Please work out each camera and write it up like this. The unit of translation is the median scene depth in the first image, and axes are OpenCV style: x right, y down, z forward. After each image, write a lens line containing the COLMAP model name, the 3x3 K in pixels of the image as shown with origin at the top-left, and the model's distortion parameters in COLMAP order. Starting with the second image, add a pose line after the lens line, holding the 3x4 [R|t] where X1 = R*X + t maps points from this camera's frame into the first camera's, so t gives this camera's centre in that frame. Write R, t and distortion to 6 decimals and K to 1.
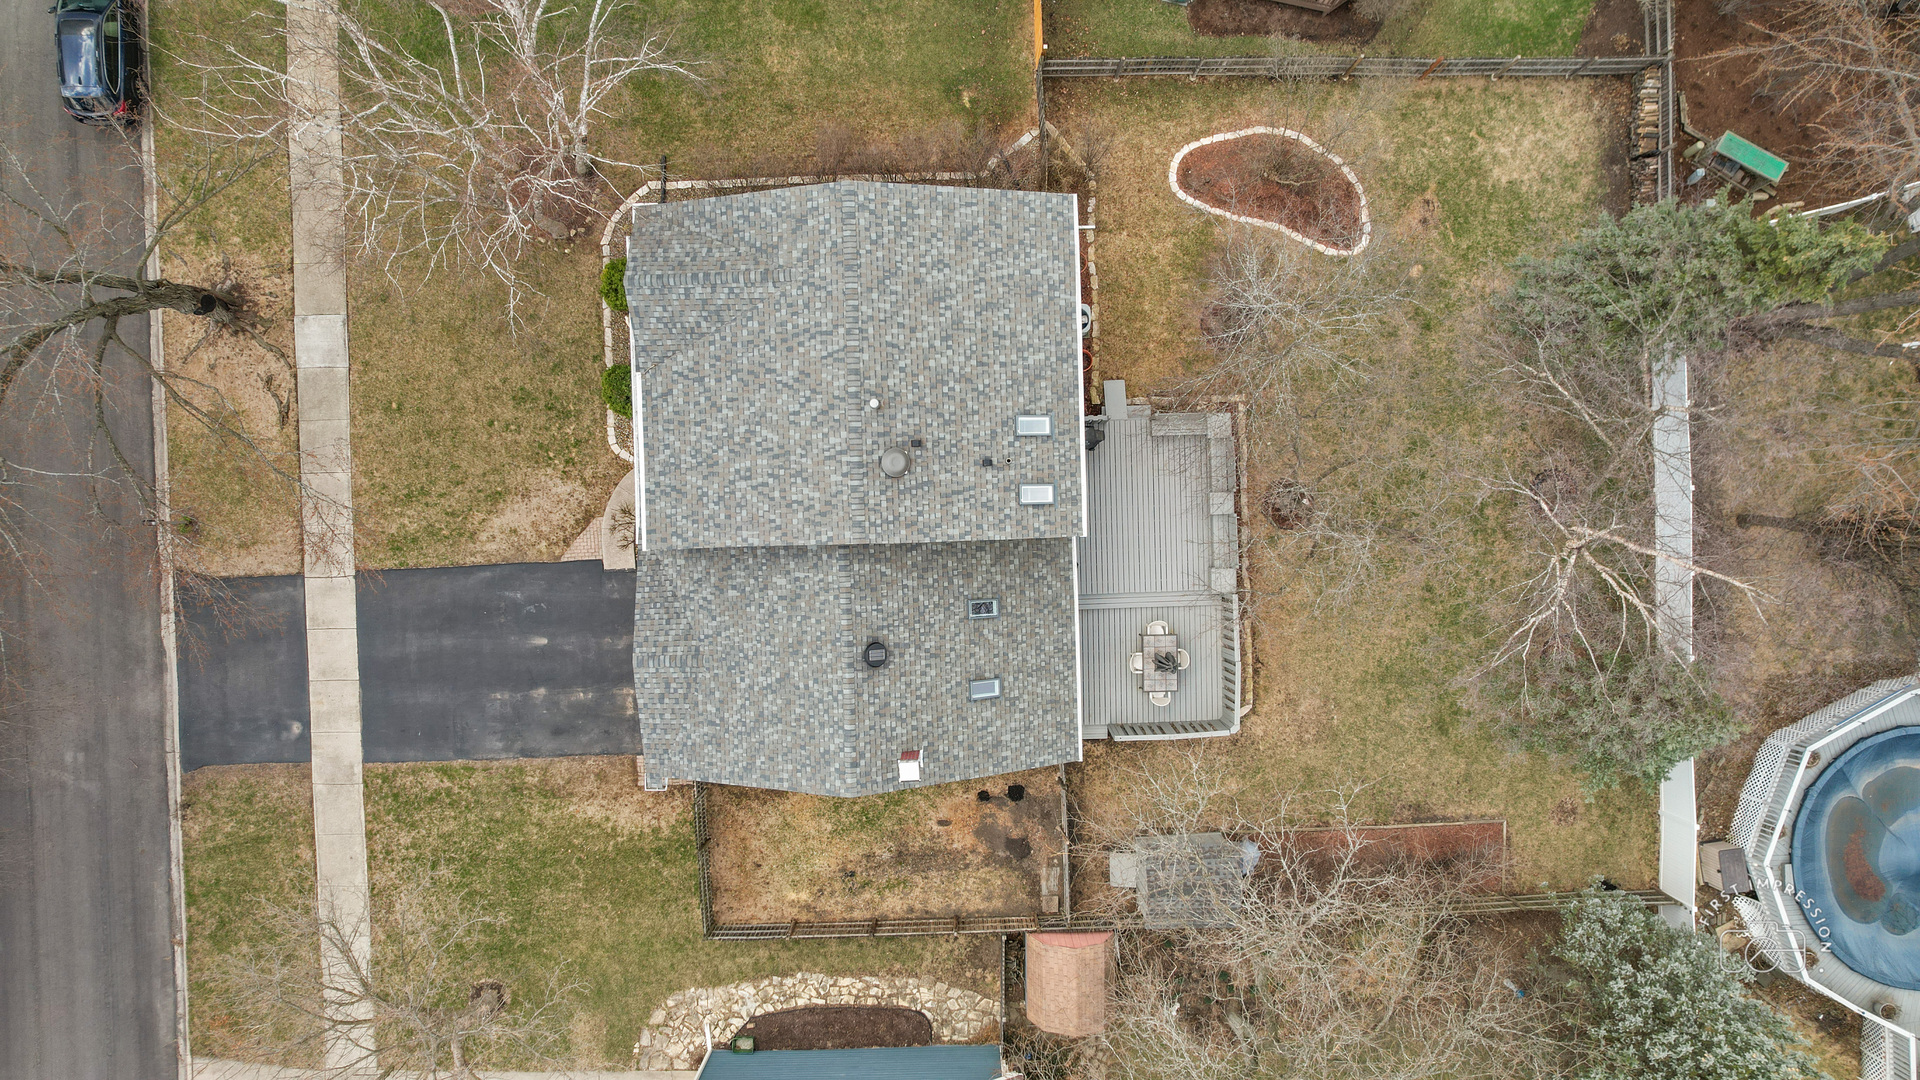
lens RADIAL K [[1232.6, 0, 983.4], [0, 1232.6, 540.8], [0, 0, 1]] dist [-0.077136, 0.065113]
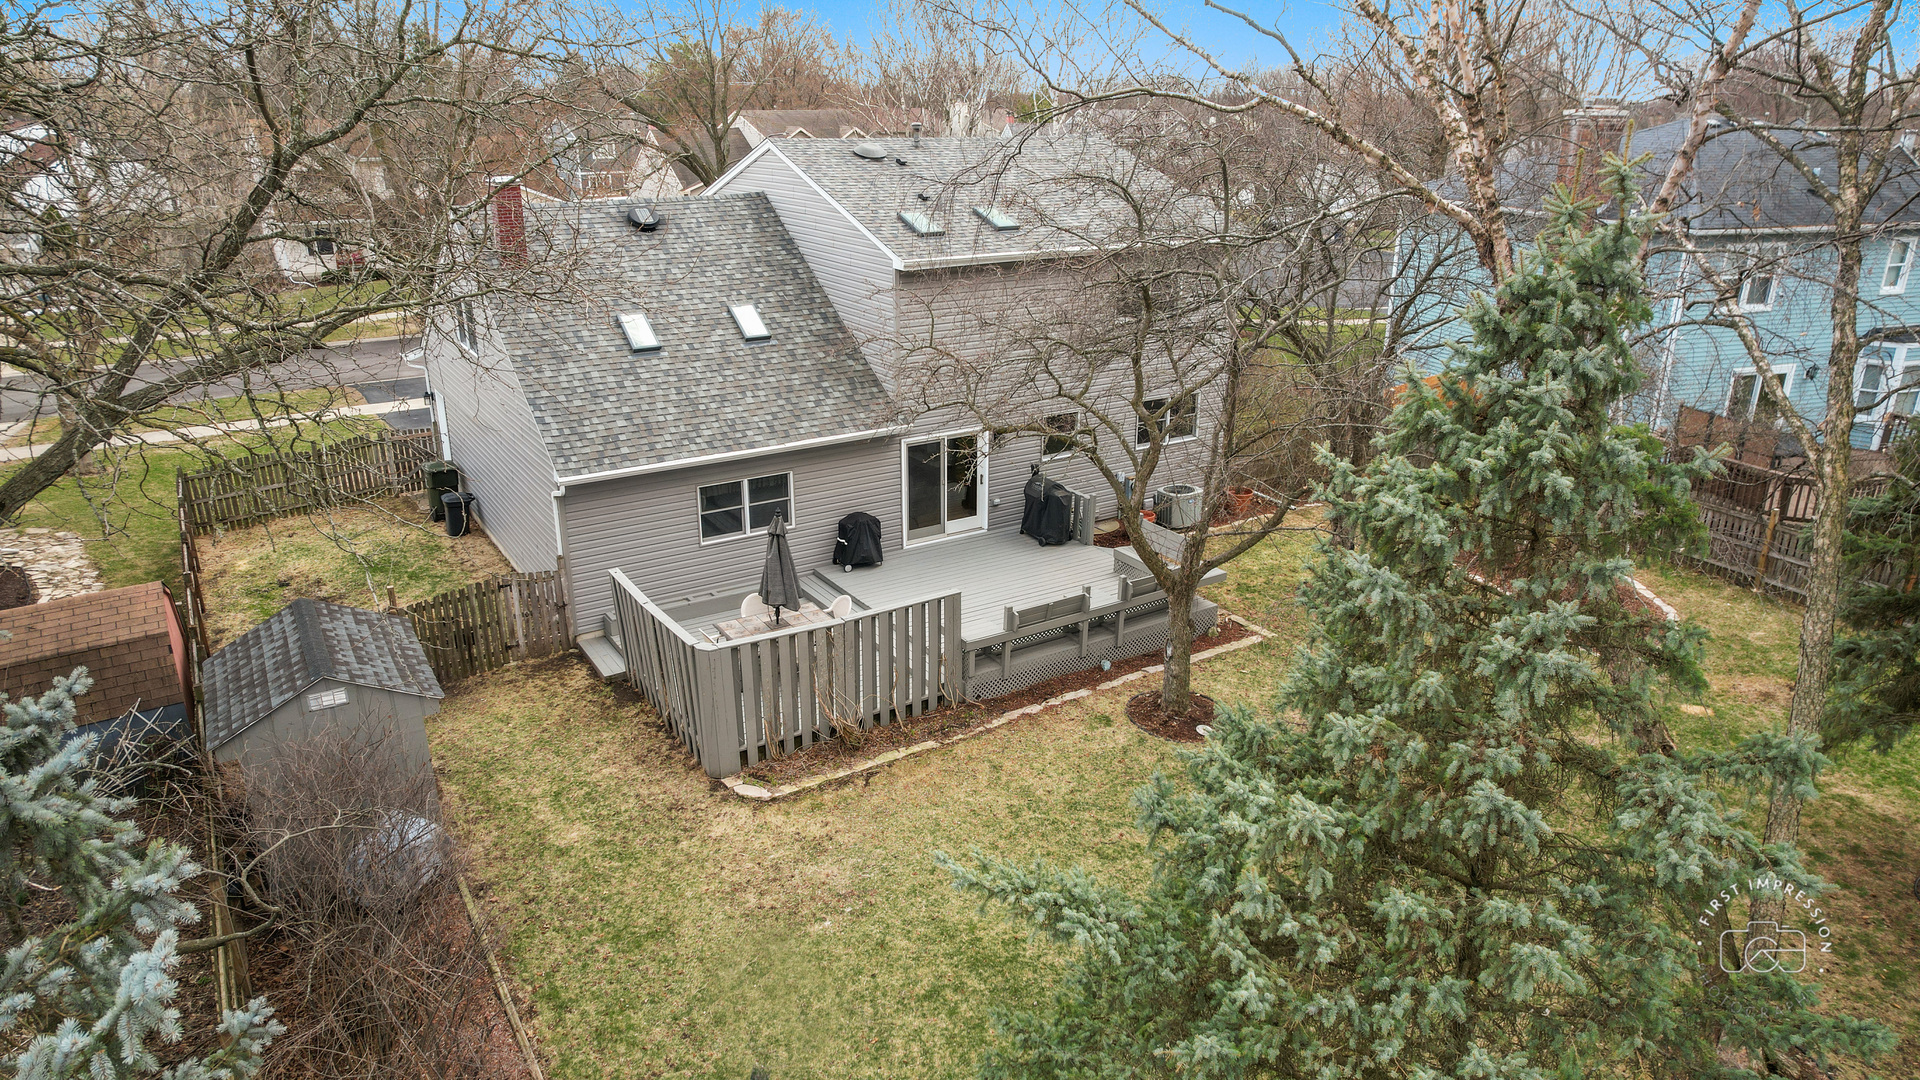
lens RADIAL K [[1232.6, 0, 983.4], [0, 1232.6, 540.8], [0, 0, 1]] dist [-0.077136, 0.065113]
pose [[0.523735, 0.281847, -0.803906, 0.585726], [-0.851855, 0.165810, -0.496840, 0.272191], [-0.006737, 0.945023, 0.326933, 0.772754]]
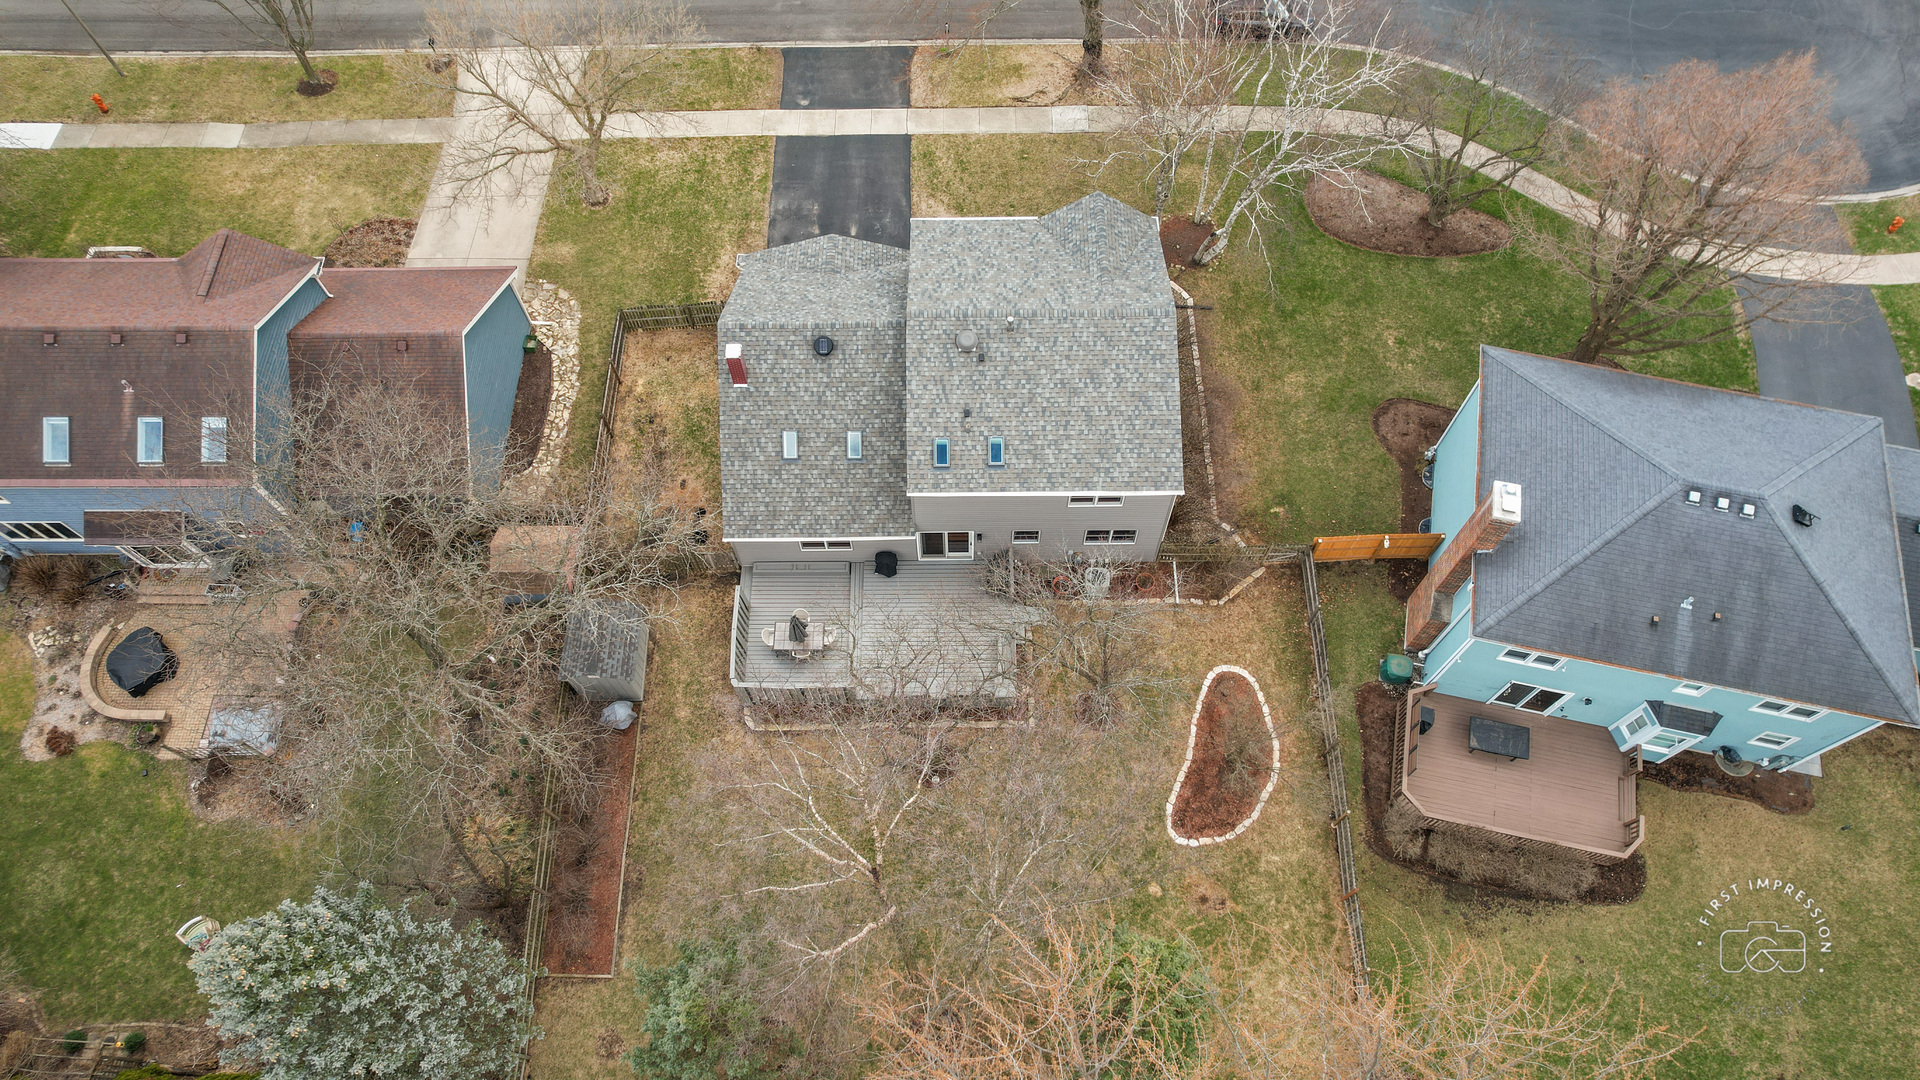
lens RADIAL K [[1232.6, 0, 983.4], [0, 1232.6, 540.8], [0, 0, 1]] dist [-0.077136, 0.065113]
pose [[-0.014880, 0.885110, -0.465145, 0.580192], [-0.999671, -0.022879, -0.011555, -0.055745], [-0.020870, 0.464820, 0.885159, -0.059392]]
